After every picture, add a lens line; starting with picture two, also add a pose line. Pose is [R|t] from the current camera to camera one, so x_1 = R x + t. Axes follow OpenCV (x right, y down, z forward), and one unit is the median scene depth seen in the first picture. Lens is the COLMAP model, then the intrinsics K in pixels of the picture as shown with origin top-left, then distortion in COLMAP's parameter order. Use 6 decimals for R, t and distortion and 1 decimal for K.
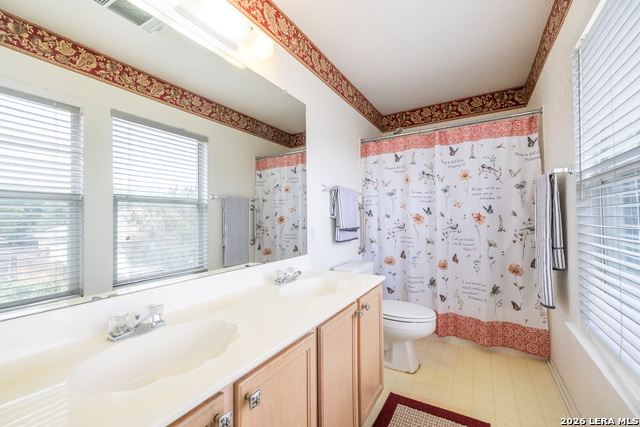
lens RADIAL K [[268.5, 0, 321.9], [0, 268.5, 213.6], [0, 0, 1]] dist [0.001361, -0.000207]
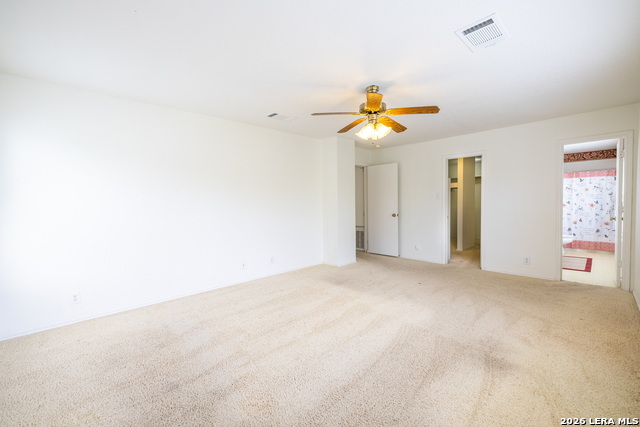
lens RADIAL K [[268.5, 0, 323.3], [0, 268.5, 211.5], [0, 0, 1]] dist [0.001361, -0.000207]
pose [[0.965391, 0.023183, -0.259776, -1.342647], [-0.013956, 0.999206, 0.037308, 0.015877], [0.260435, -0.032392, 0.964948, -2.351660]]
